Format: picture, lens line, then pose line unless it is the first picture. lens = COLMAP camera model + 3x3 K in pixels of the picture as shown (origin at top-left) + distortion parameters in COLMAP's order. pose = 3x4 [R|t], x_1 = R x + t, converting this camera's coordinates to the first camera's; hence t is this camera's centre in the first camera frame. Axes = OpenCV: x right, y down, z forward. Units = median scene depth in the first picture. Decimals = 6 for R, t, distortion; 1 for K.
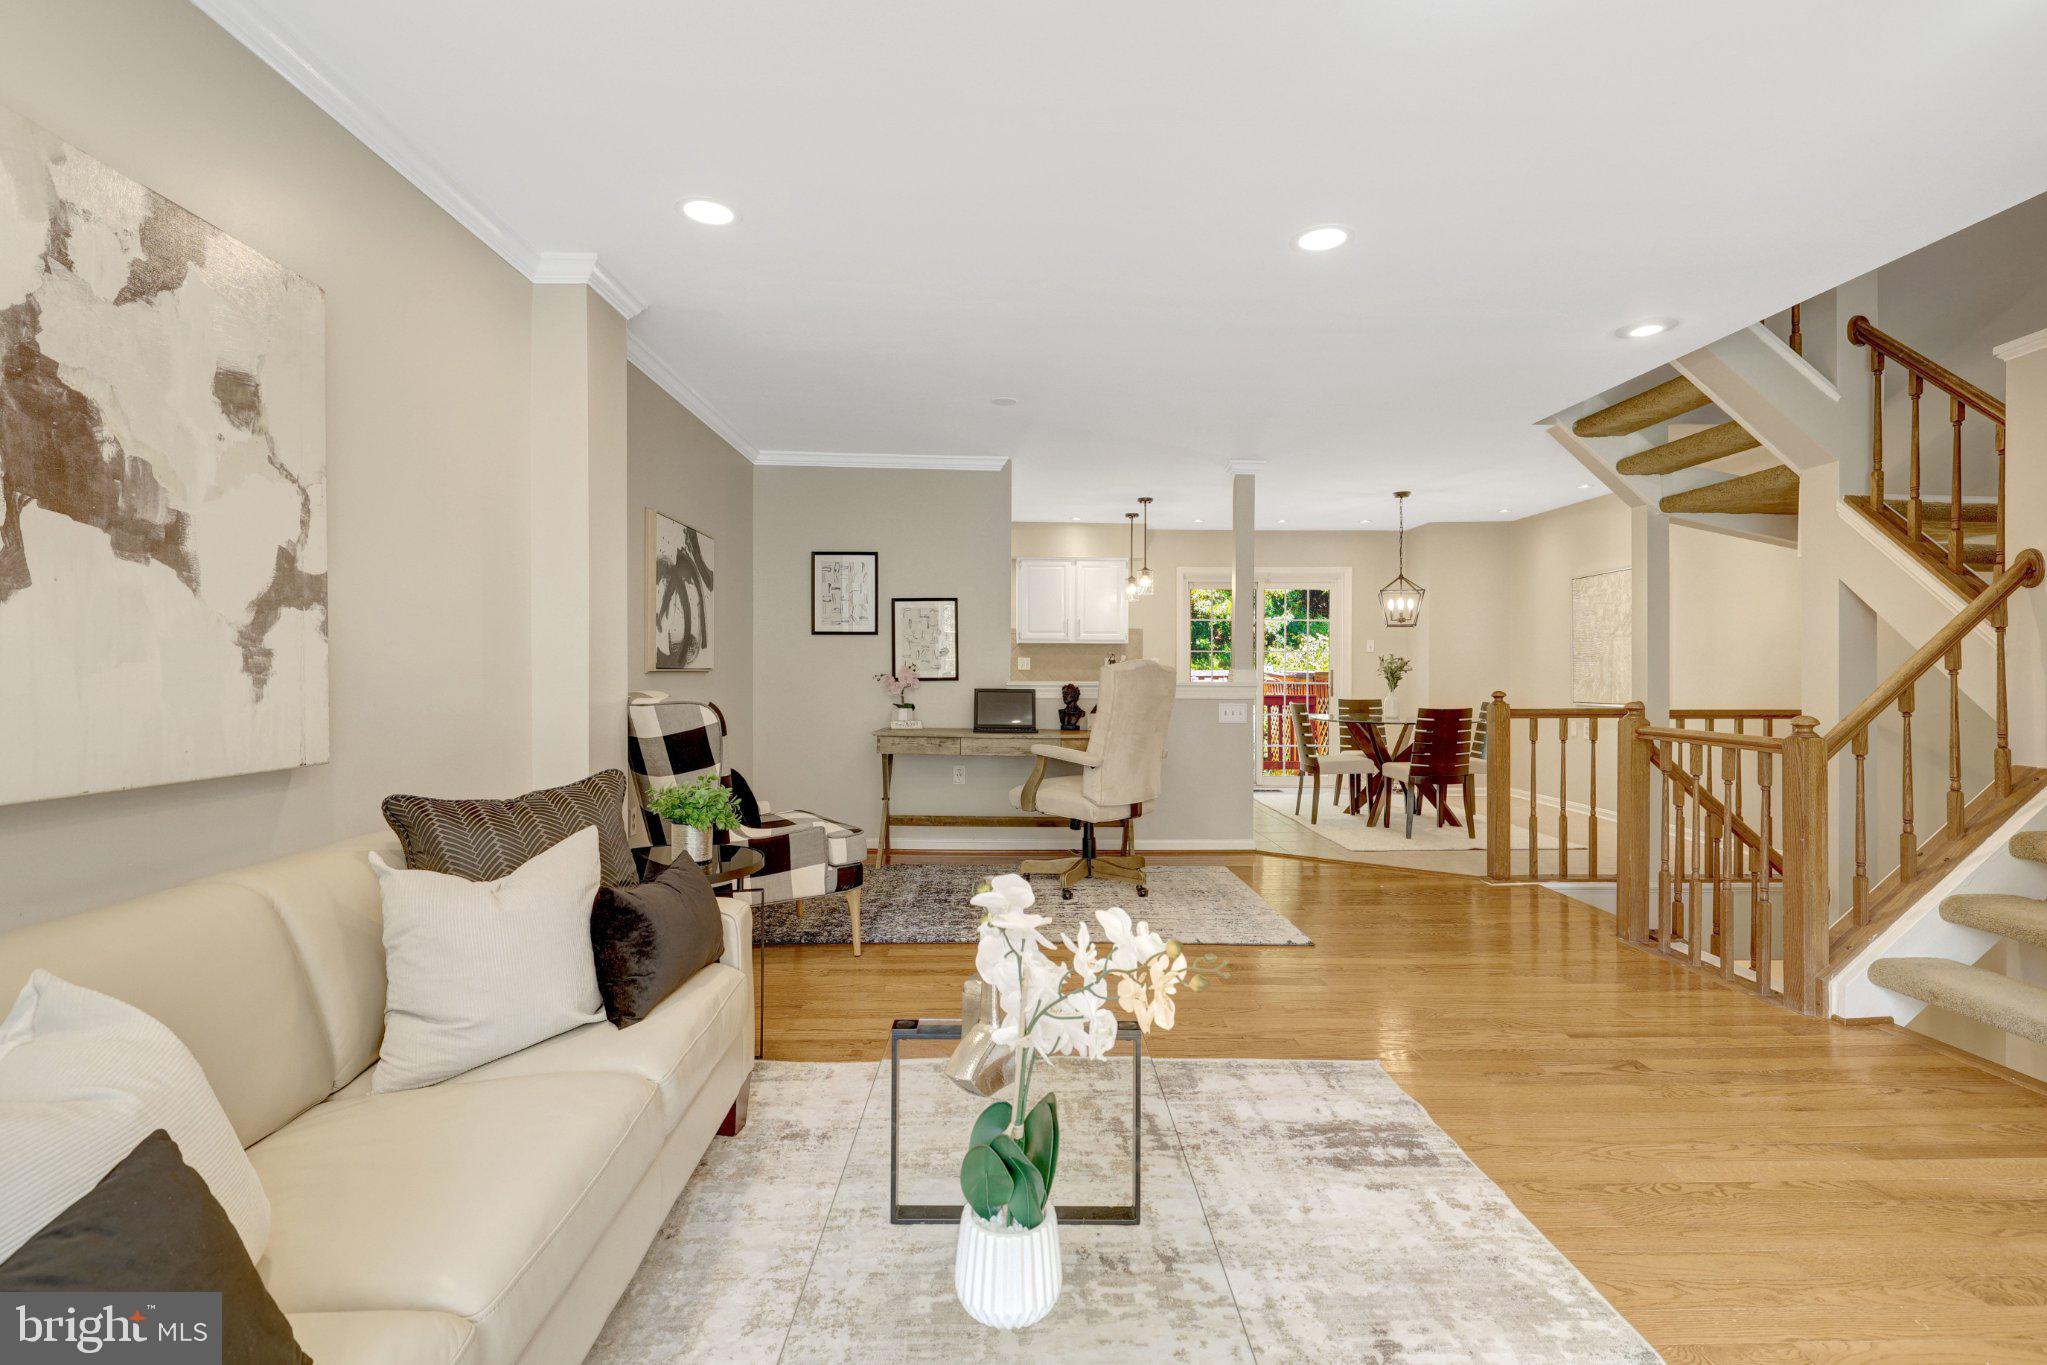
lens RADIAL K [[940.5, 0, 1023.9], [0, 940.5, 674.7], [0, 0, 1]] dist [-0.000064, -0.000322]
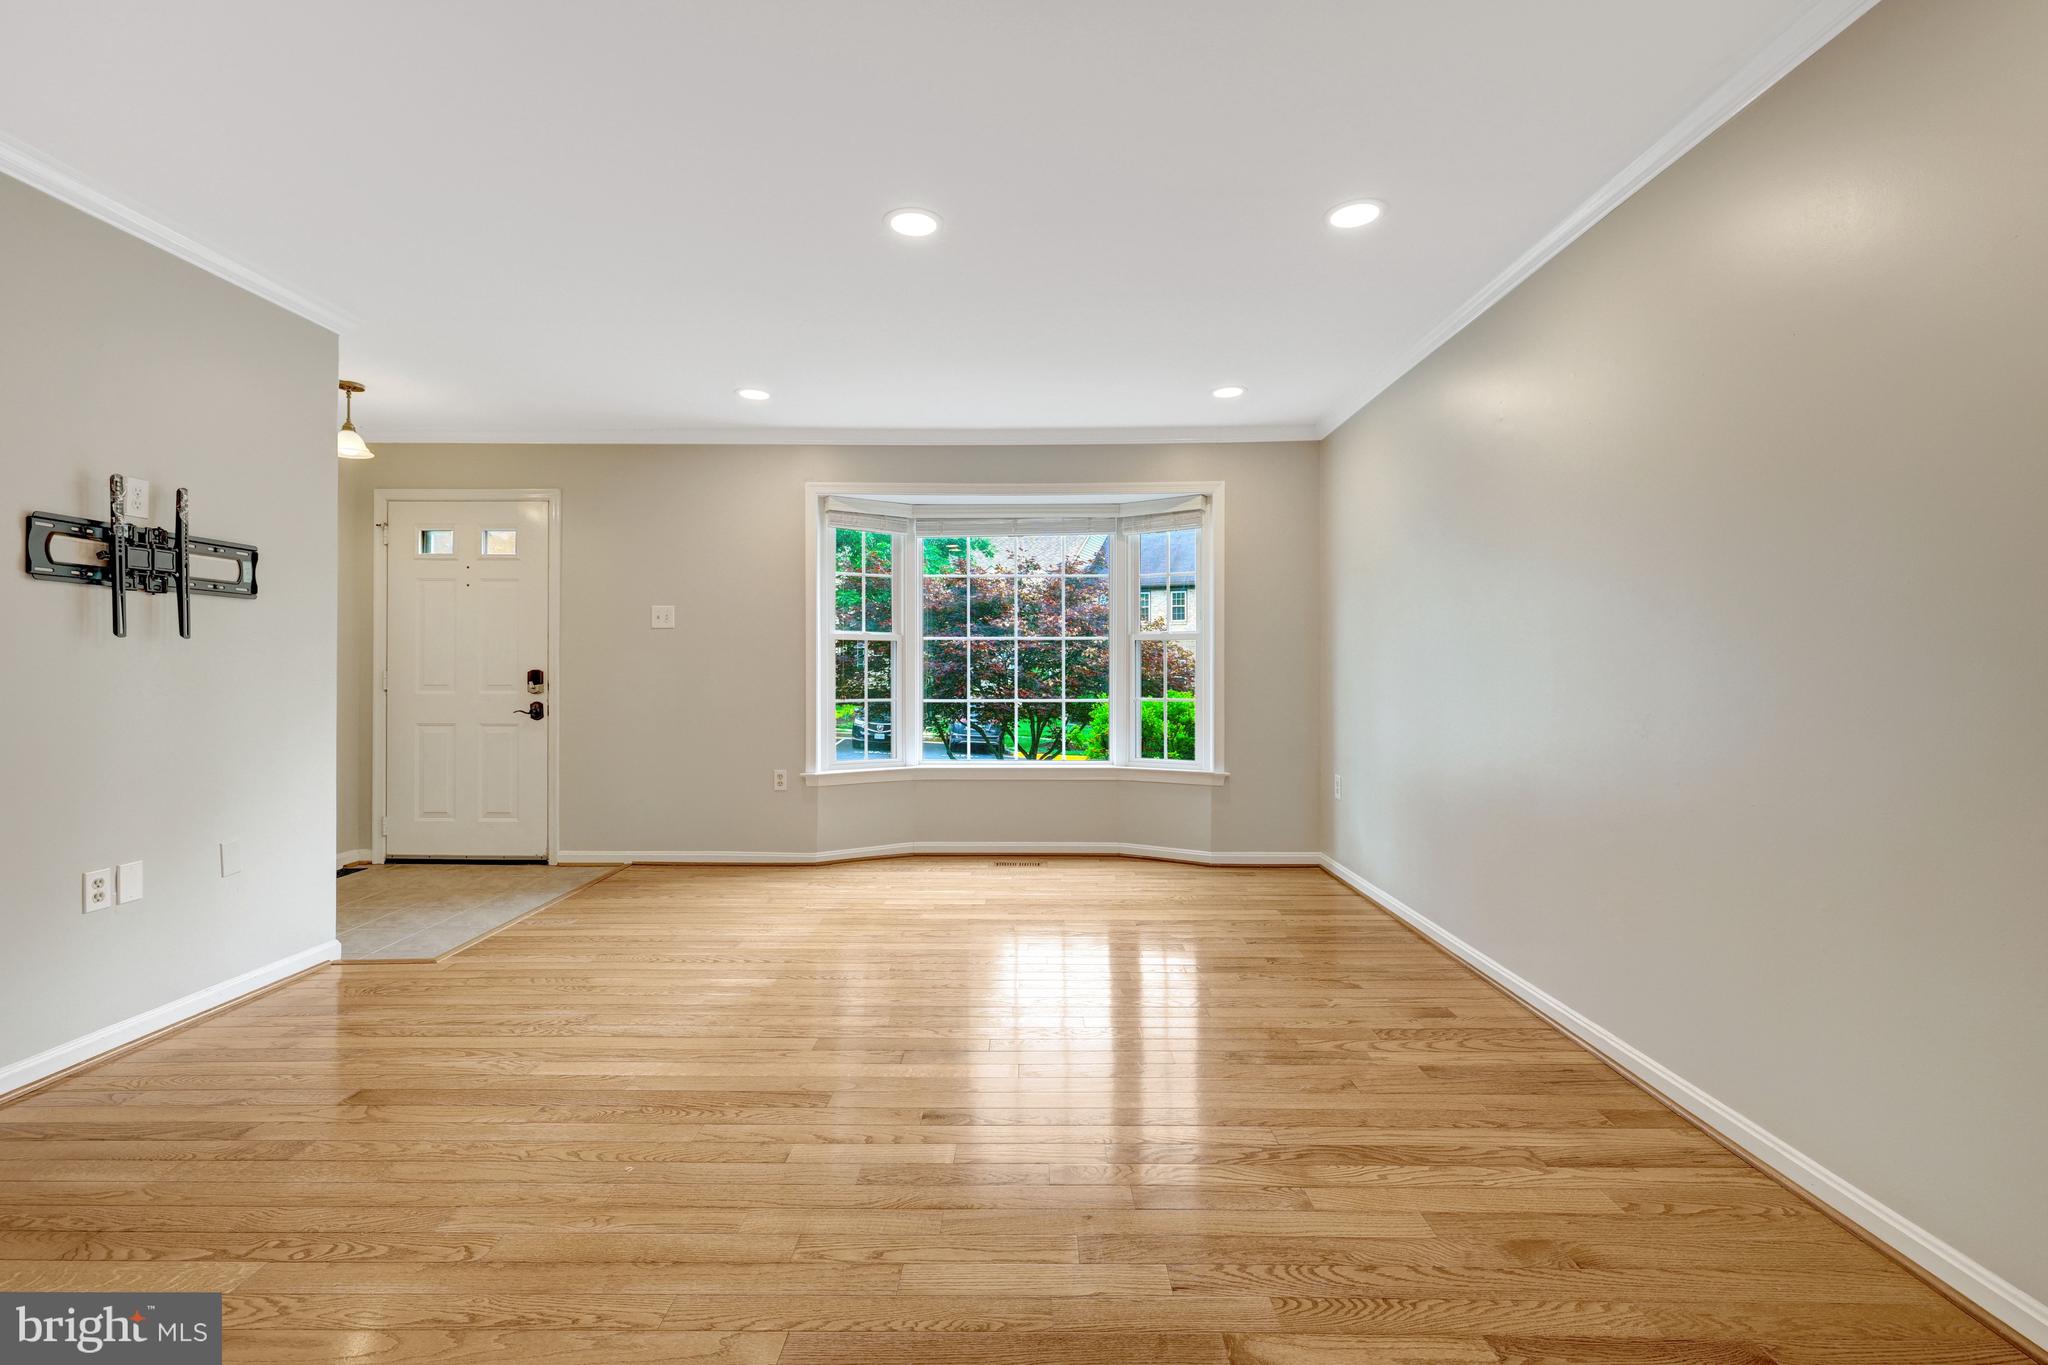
lens RADIAL K [[874.6, 0, 1024.9], [0, 874.6, 672.6], [0, 0, 1]] dist [-0.000078, 0.000090]
pose [[-0.999487, -0.003929, 0.031785, 0.005940], [-0.003580, 0.999933, 0.011049, 0.002469], [-0.031826, 0.010929, -0.999434, 0.990606]]
